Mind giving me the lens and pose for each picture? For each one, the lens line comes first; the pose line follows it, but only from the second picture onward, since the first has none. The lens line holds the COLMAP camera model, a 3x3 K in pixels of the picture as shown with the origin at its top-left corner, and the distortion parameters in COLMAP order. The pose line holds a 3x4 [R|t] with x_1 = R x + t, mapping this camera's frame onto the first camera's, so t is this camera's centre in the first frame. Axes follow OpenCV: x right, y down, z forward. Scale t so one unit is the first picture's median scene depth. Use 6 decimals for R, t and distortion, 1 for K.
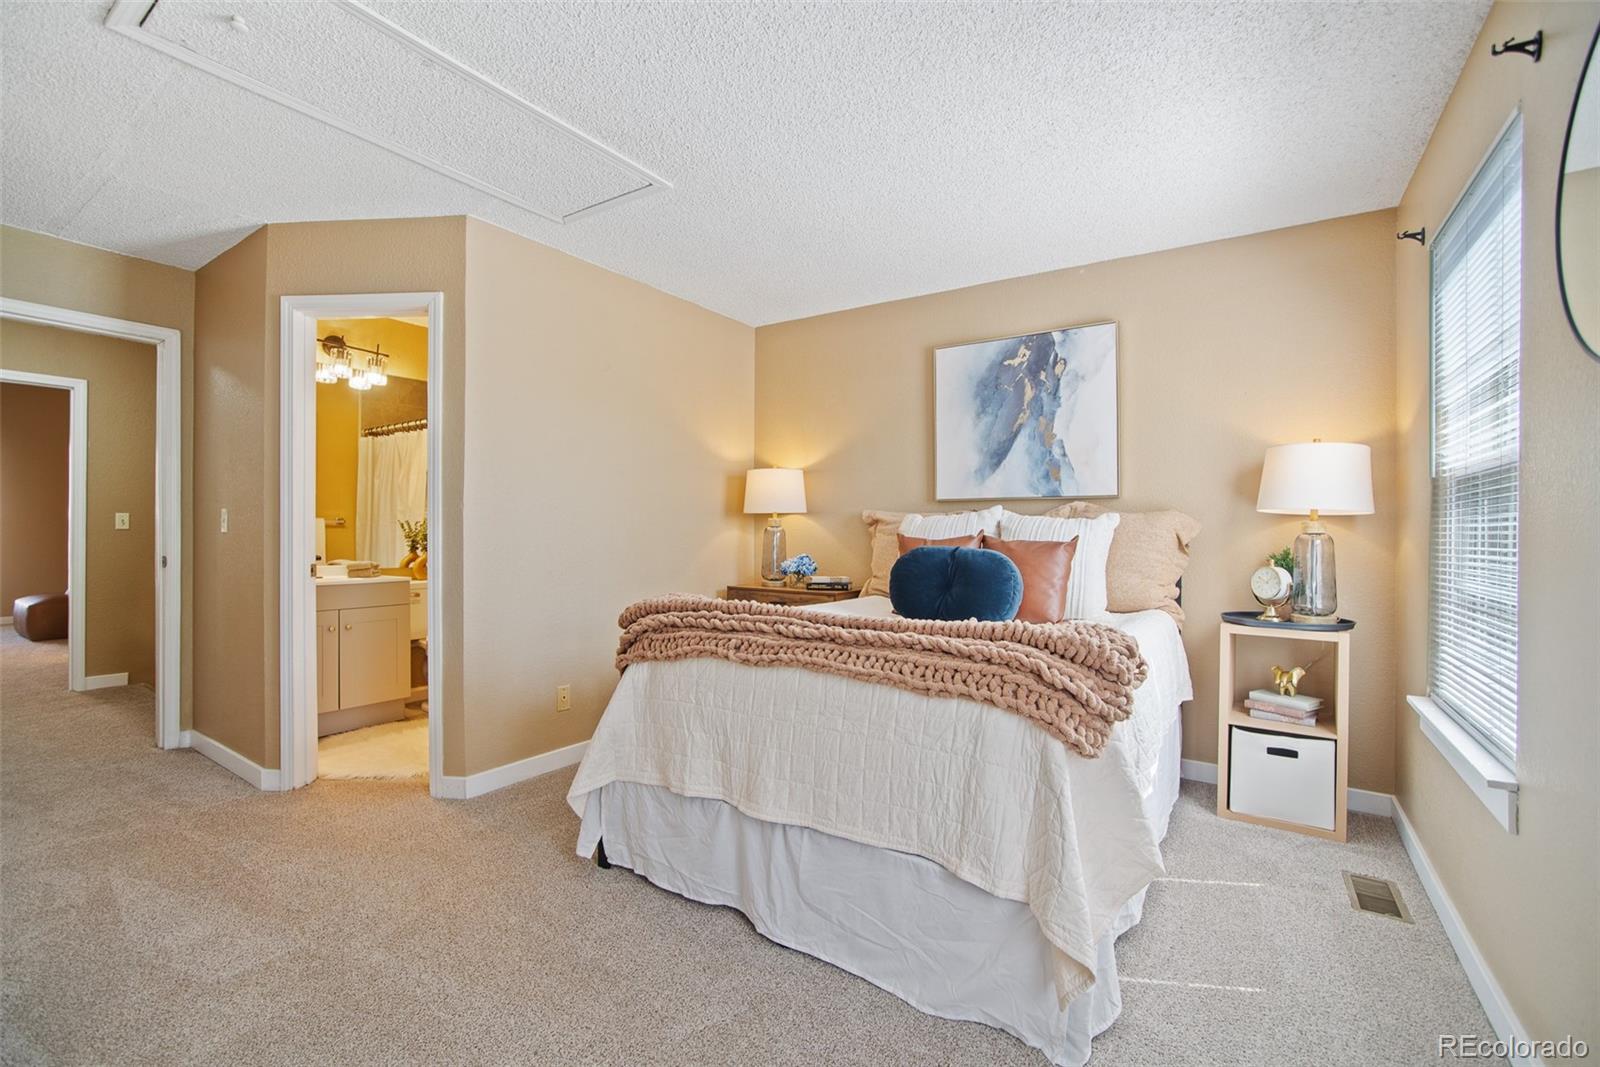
lens RADIAL K [[702.0, 0, 797.3], [0, 702.0, 526.7], [0, 0, 1]] dist [-0.065407, 0.022748]
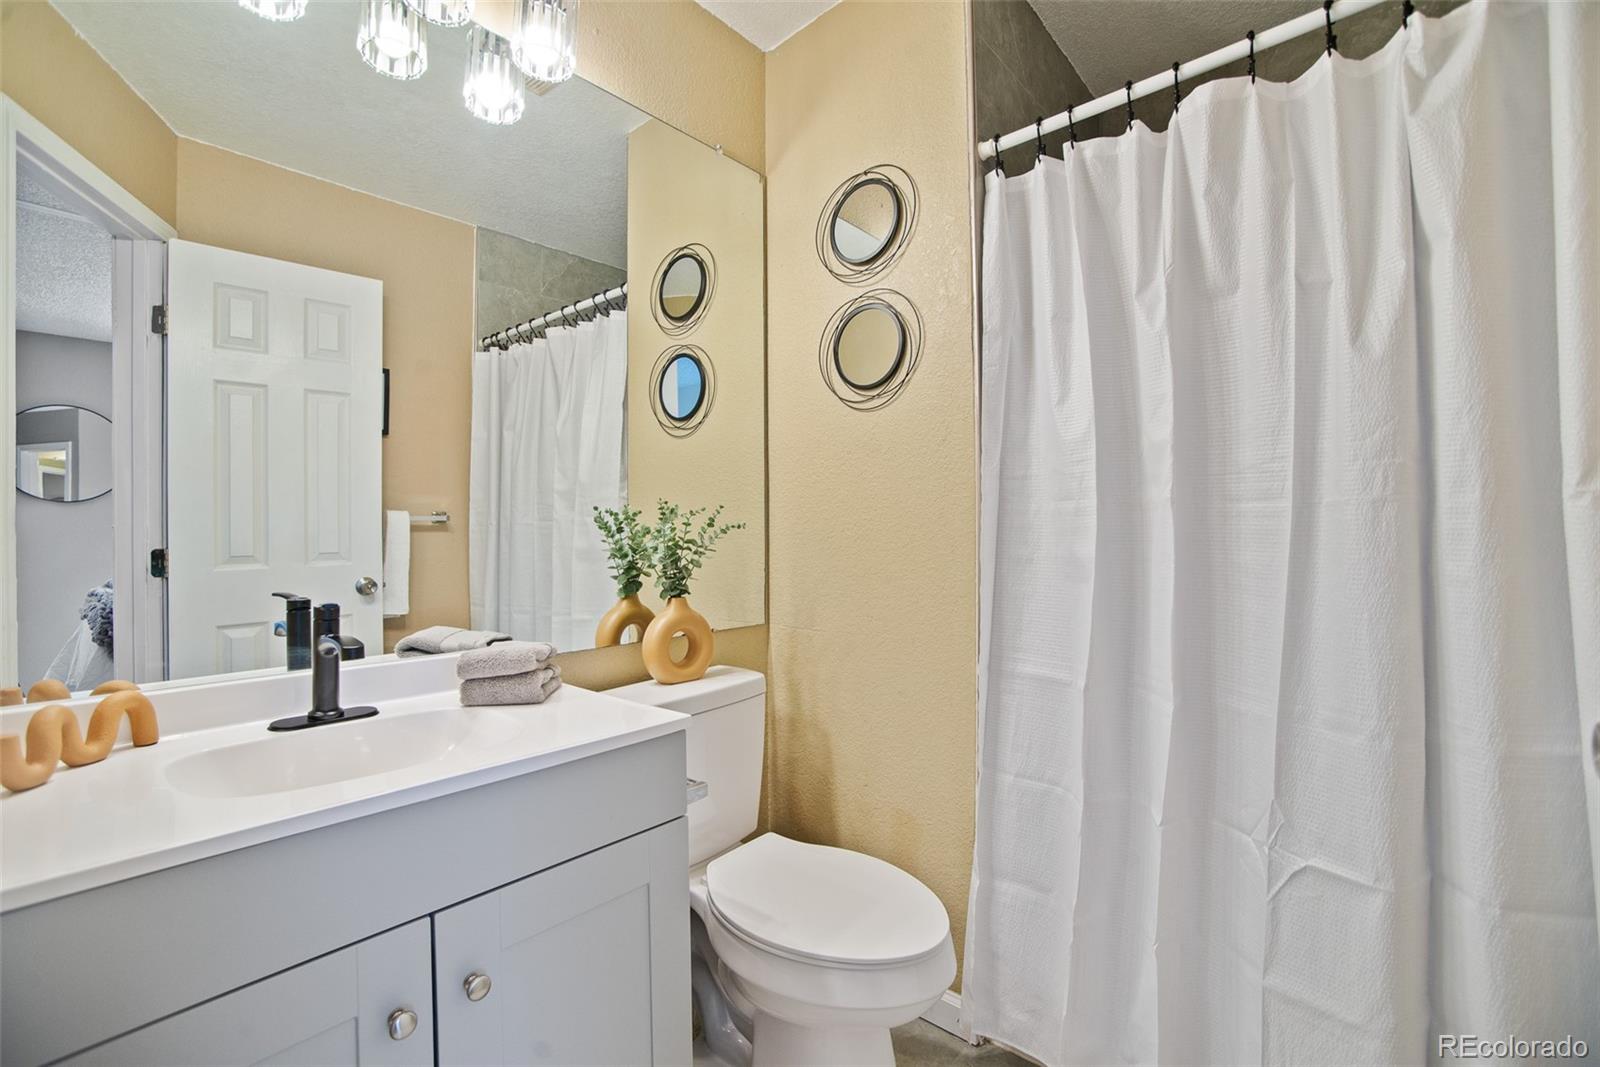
lens RADIAL K [[702.0, 0, 792.1], [0, 702.0, 528.0], [0, 0, 1]] dist [-0.065407, 0.022748]
pose [[0.992580, -0.009209, -0.121243, -0.318318], [0.009670, 0.999948, 0.003208, 0.000547], [0.121207, -0.004356, 0.992618, 0.481046]]
